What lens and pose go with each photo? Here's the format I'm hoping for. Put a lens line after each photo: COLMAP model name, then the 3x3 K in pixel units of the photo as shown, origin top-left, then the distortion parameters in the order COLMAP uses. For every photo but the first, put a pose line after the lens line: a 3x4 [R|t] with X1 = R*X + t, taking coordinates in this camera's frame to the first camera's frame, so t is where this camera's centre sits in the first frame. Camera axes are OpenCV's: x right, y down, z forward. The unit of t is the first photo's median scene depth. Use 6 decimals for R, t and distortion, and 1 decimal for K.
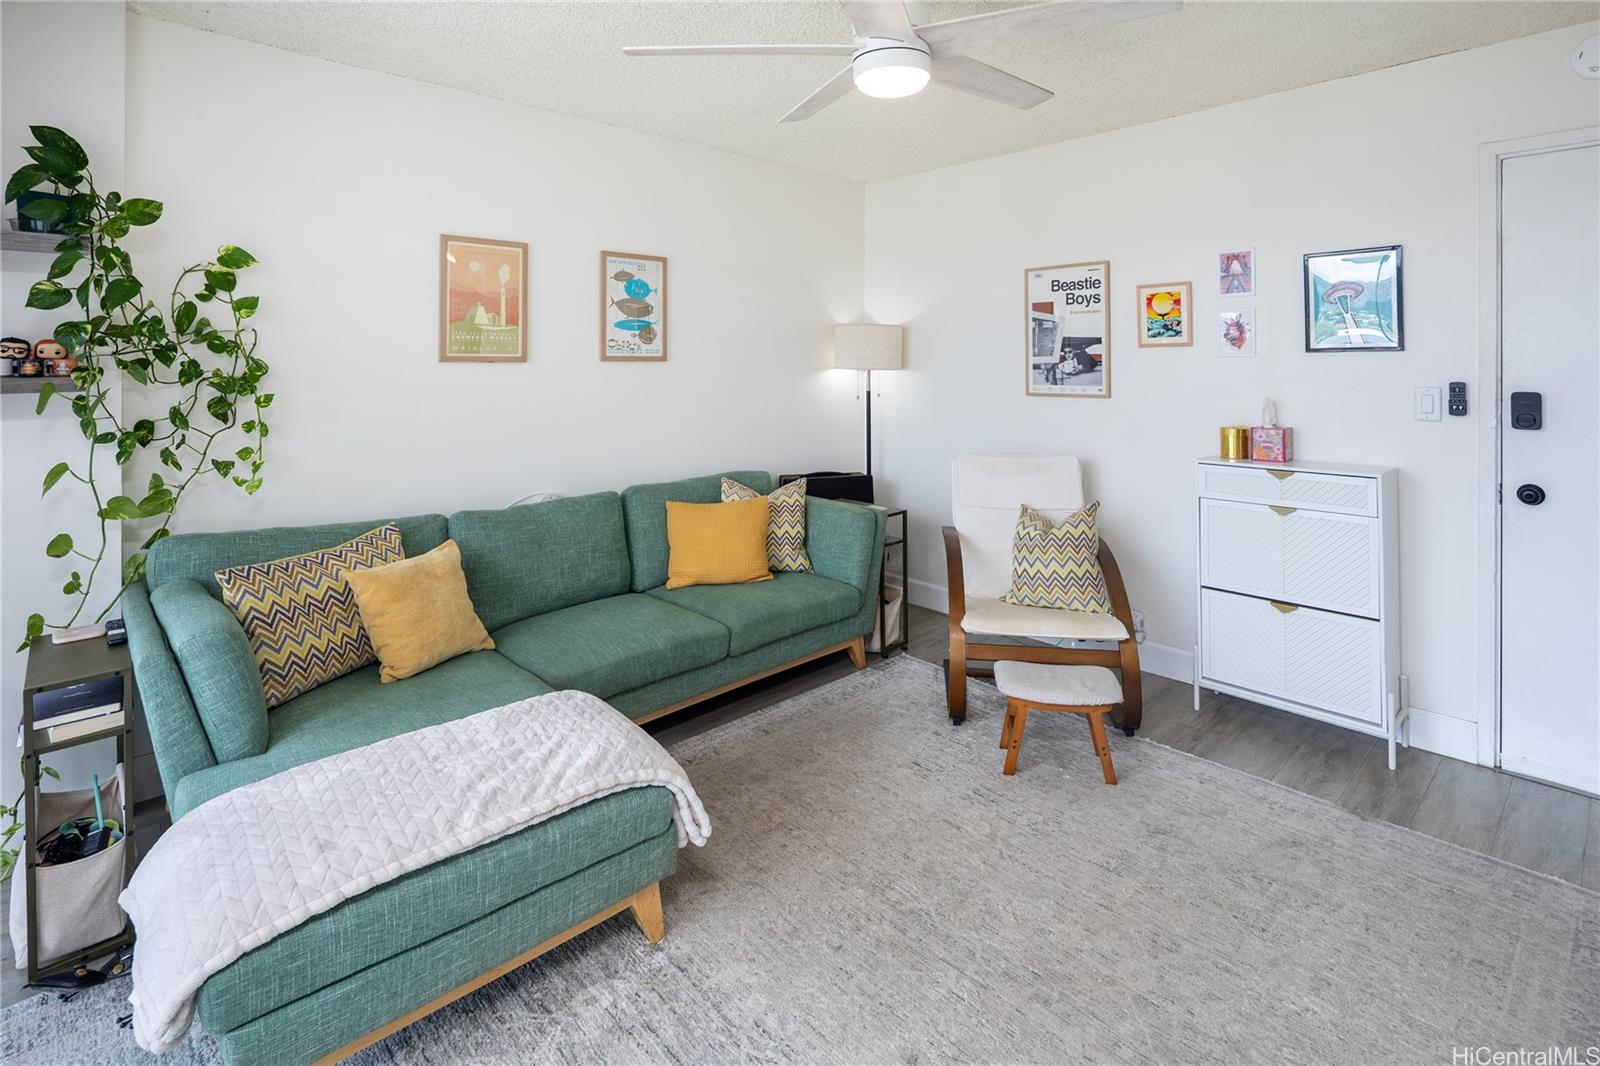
lens RADIAL K [[799.0, 0, 798.4], [0, 799.0, 342.8], [0, 0, 1]] dist [-0.001076, -0.000385]
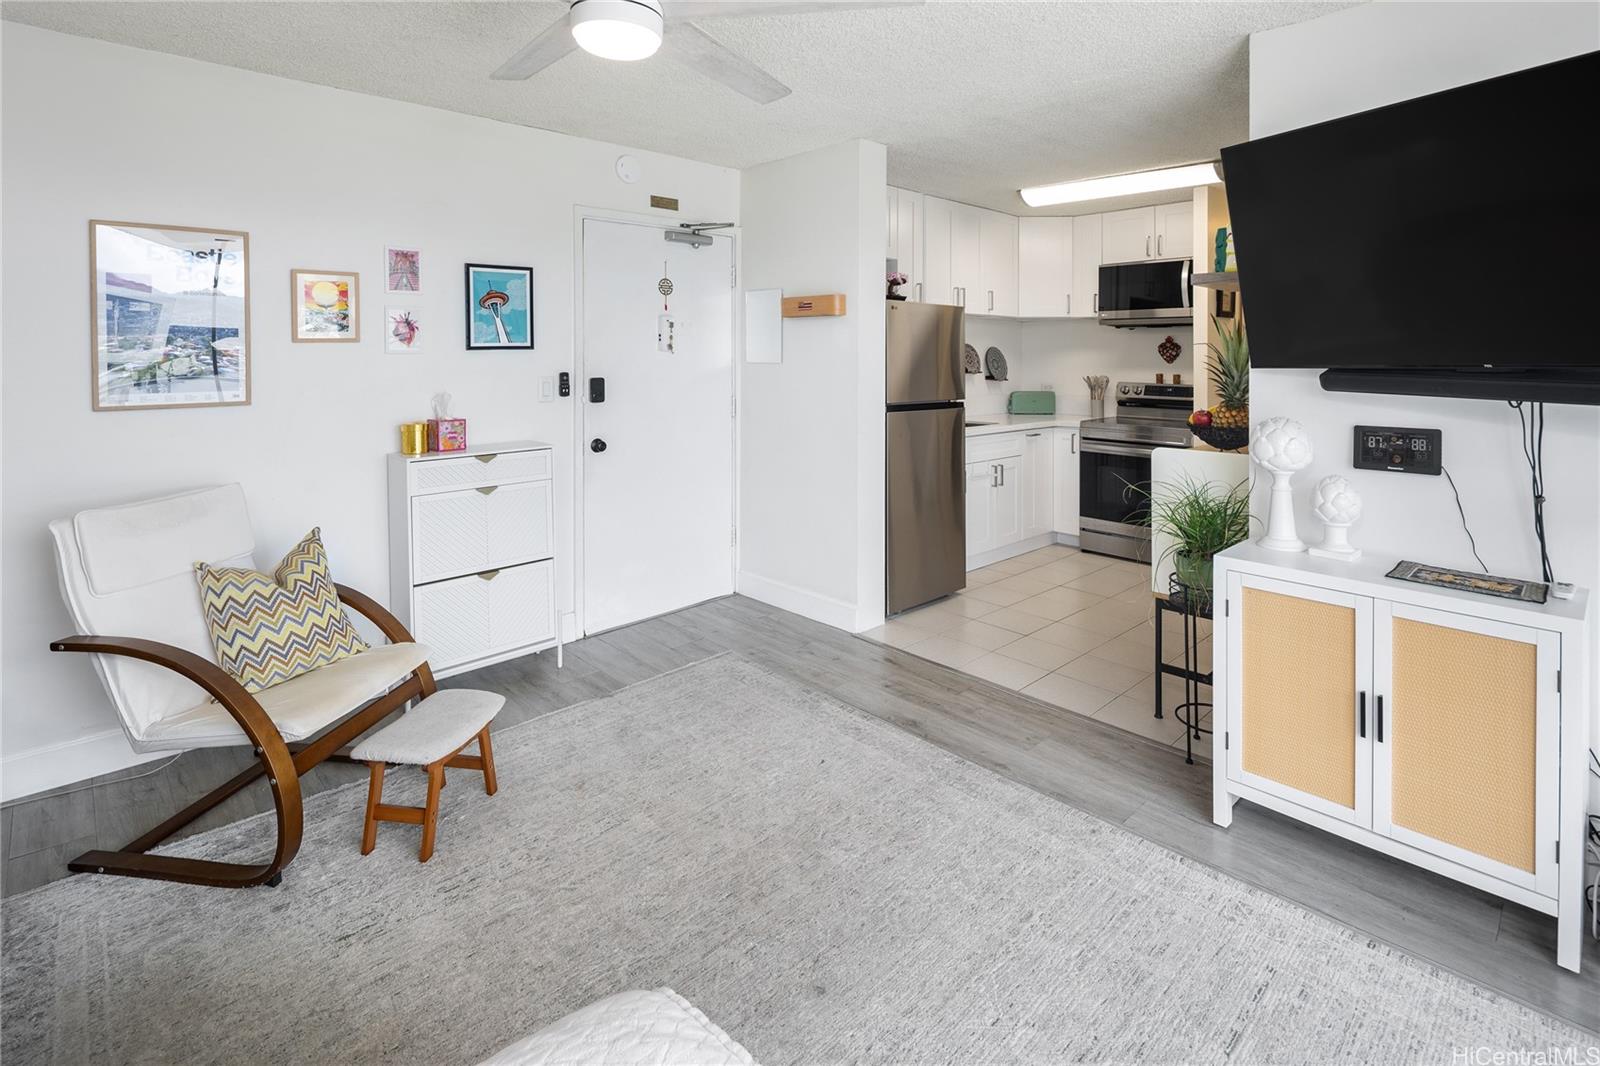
lens RADIAL K [[799.0, 0, 798.4], [0, 799.0, 342.8], [0, 0, 1]] dist [-0.001076, -0.000385]
pose [[-0.031218, 0.018880, 0.999334, -0.464014], [-0.016095, 0.999682, -0.019390, 0.015033], [-0.999383, -0.016690, -0.030904, 0.517158]]
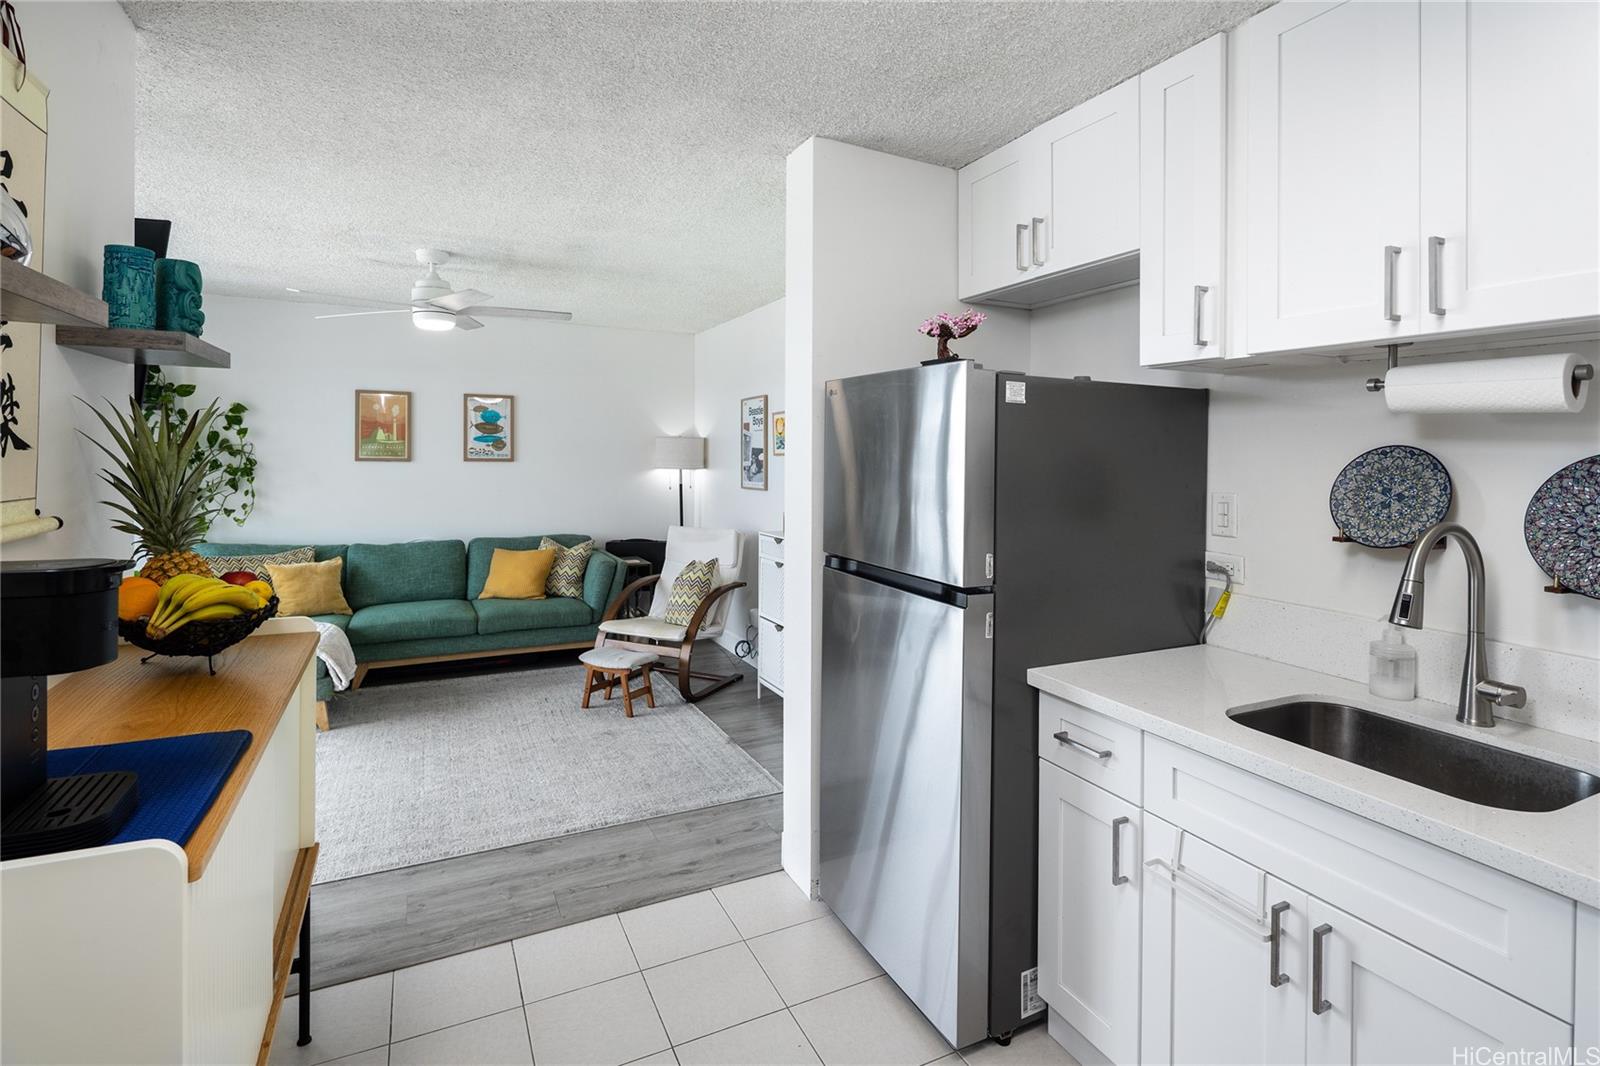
lens RADIAL K [[793.0, 0, 783.5], [0, 793.0, 444.8], [0, 0, 1]] dist [-0.000794, -0.000092]
pose [[0.953925, 0.004897, -0.300005, 0.963795], [-0.003127, 0.999975, 0.006378, -0.025650], [0.300029, -0.005146, 0.953916, -0.393762]]
